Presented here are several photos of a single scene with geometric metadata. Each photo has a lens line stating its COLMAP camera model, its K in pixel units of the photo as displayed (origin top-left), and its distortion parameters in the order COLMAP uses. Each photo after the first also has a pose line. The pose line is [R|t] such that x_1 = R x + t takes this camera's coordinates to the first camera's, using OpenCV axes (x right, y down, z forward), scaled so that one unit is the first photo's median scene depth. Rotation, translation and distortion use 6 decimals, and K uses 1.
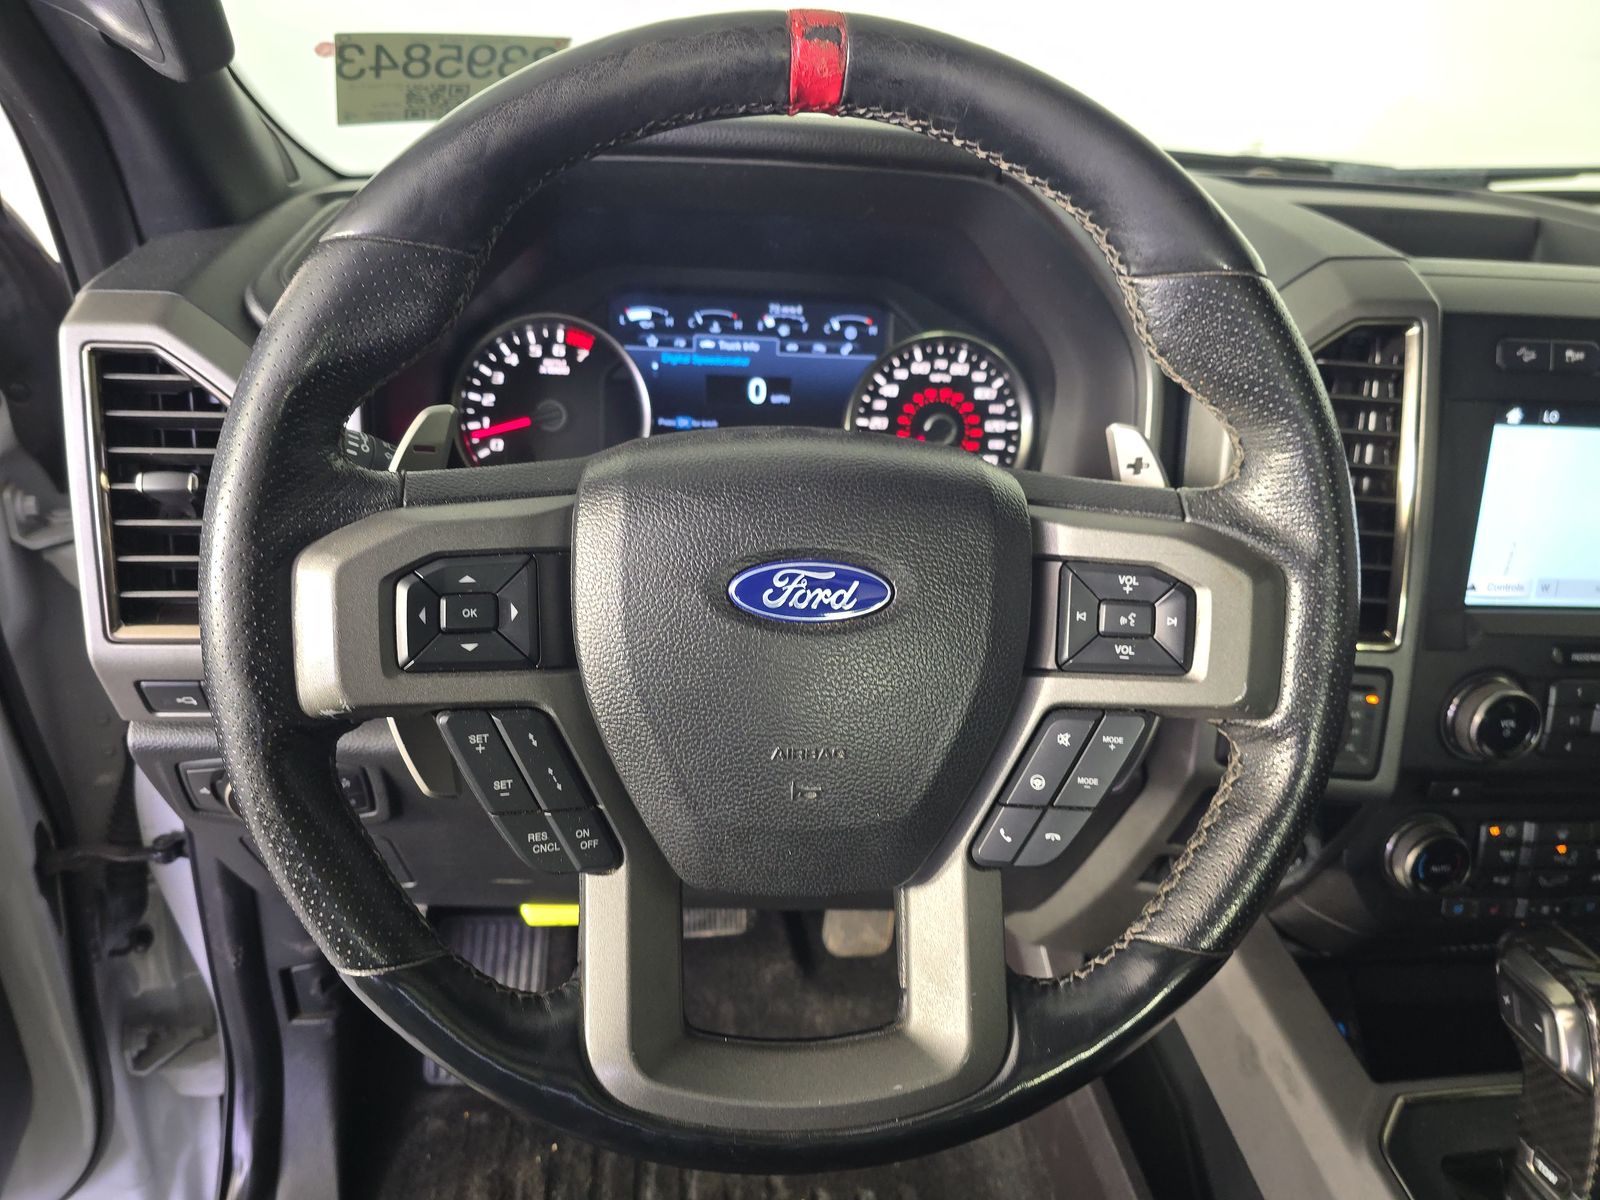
lens RADIAL K [[1069.0, 0, 785.1], [0, 1069.0, 585.5], [0, 0, 1]] dist [0.034896, -0.054436]
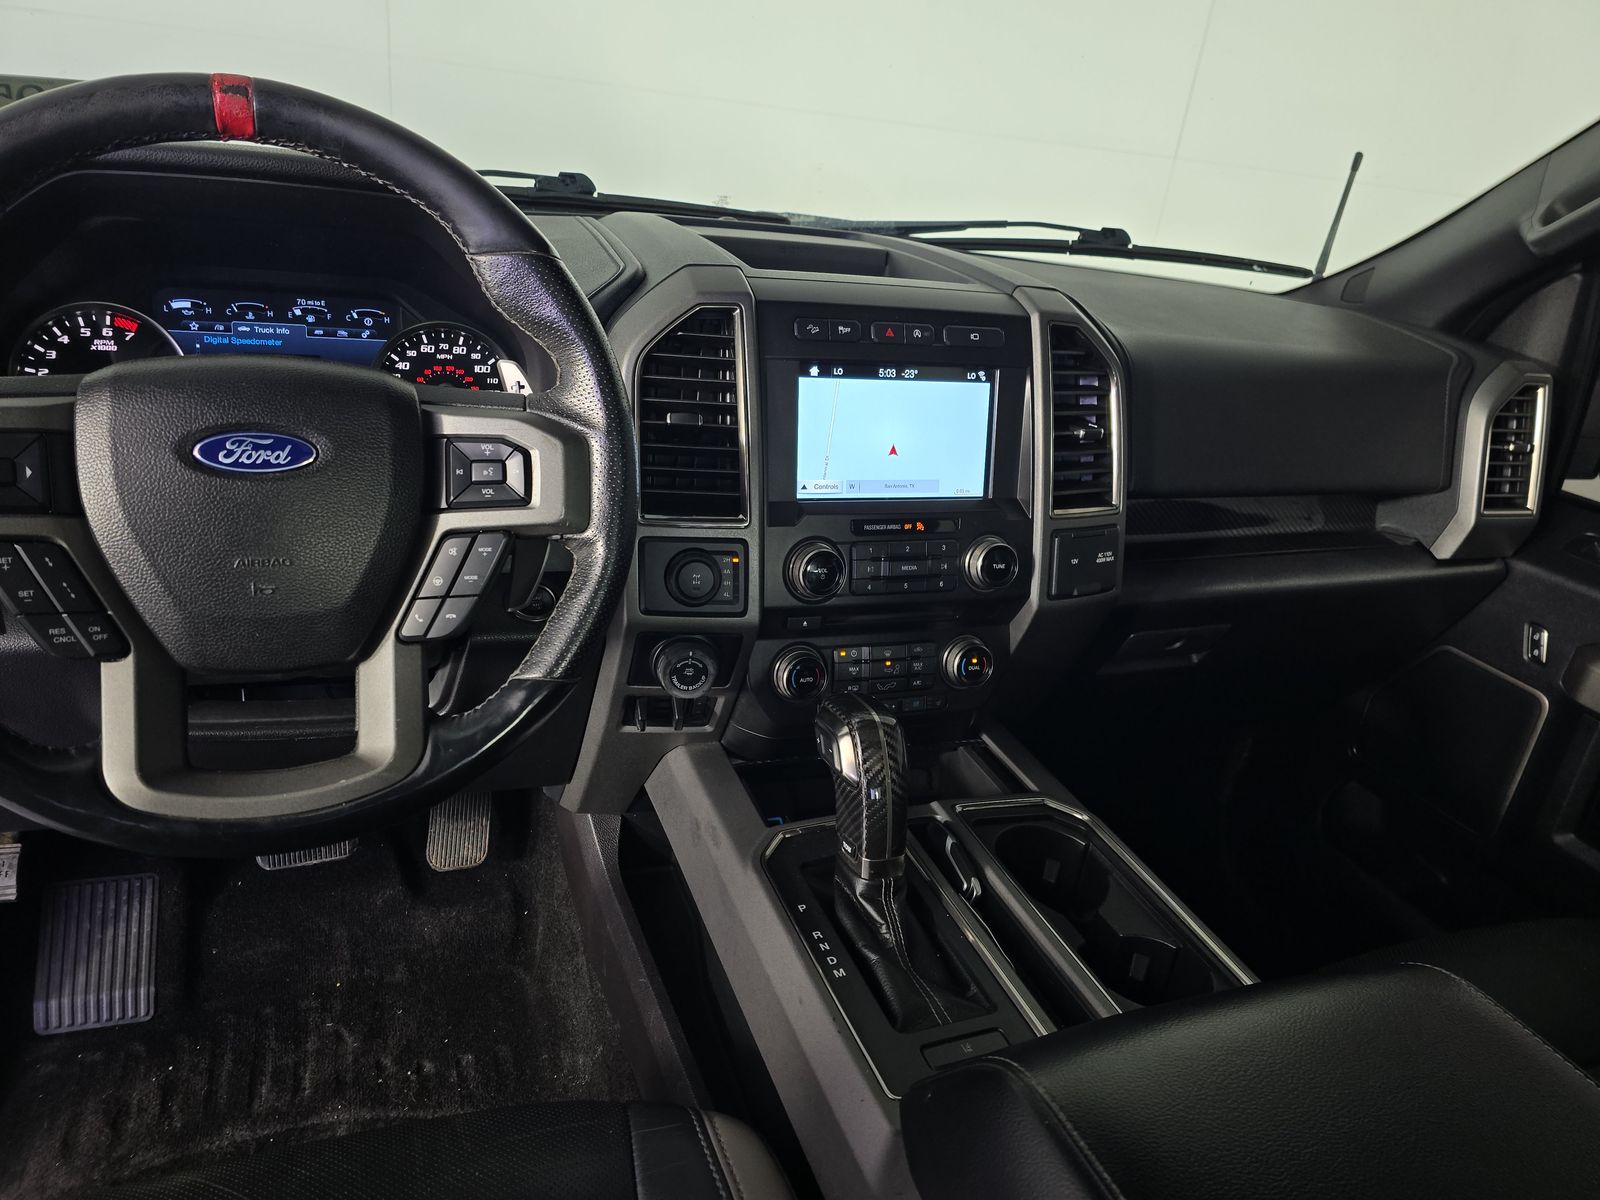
lens RADIAL K [[1066.5, 0, 800.0], [0, 1066.5, 600.0], [0, 0, 1]] dist [0.043958, -0.052467]
pose [[0.959488, -0.062913, 0.274635, 0.299792], [0.074467, 0.996715, -0.031840, 0.288272], [-0.271730, 0.051001, 0.961021, -0.590252]]
